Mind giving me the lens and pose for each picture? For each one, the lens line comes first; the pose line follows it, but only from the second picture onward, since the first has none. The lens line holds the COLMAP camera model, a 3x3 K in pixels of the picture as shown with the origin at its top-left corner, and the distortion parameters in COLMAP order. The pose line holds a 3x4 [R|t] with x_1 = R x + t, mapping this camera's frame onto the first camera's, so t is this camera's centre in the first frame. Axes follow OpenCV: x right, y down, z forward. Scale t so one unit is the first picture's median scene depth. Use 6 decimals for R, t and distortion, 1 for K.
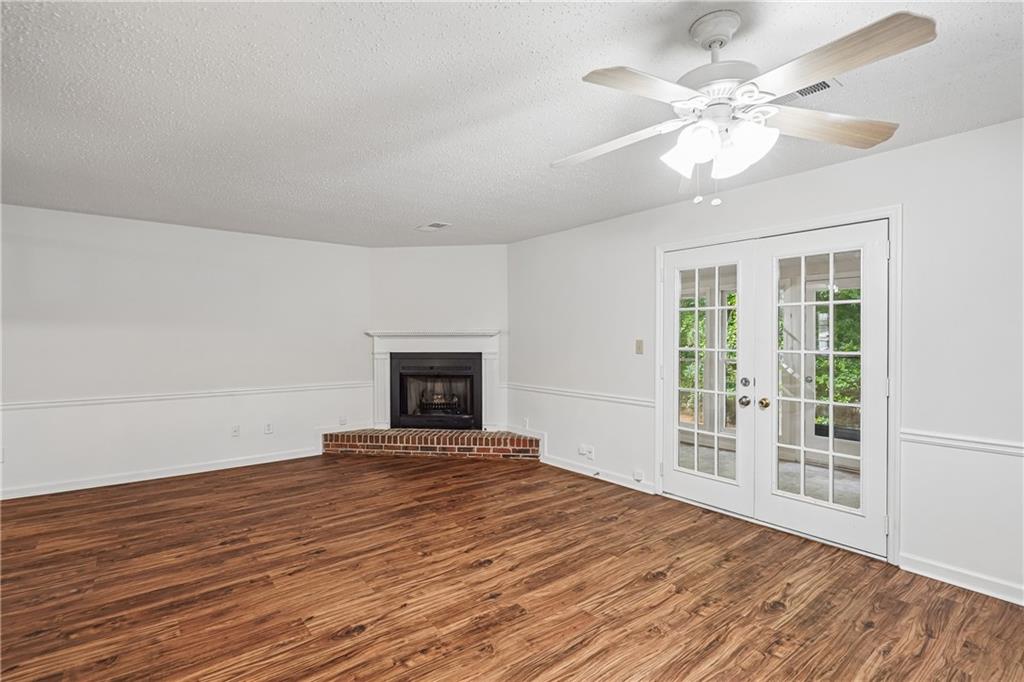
lens RADIAL K [[486.9, 0, 510.6], [0, 486.9, 334.2], [0, 0, 1]] dist [-0.001892, 0.000686]
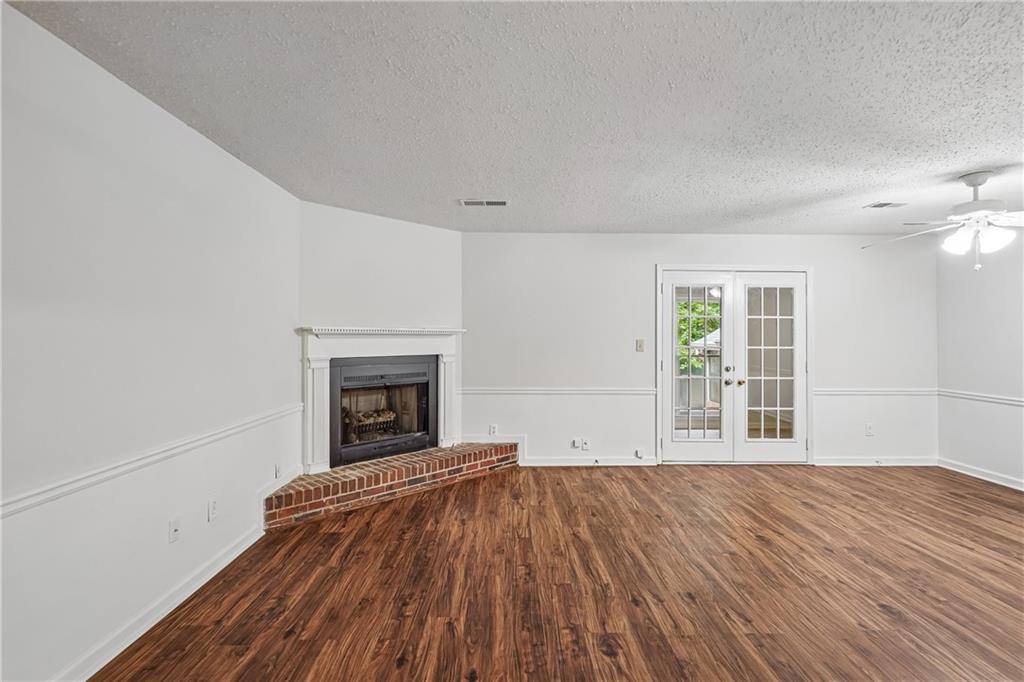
lens RADIAL K [[486.9, 0, 510.6], [0, 486.9, 334.2], [0, 0, 1]] dist [-0.001892, 0.000686]
pose [[0.610264, 0.006654, 0.792170, -1.004834], [-0.009360, 0.999955, -0.001188, 0.002605], [-0.792143, -0.006690, 0.610299, 0.598120]]
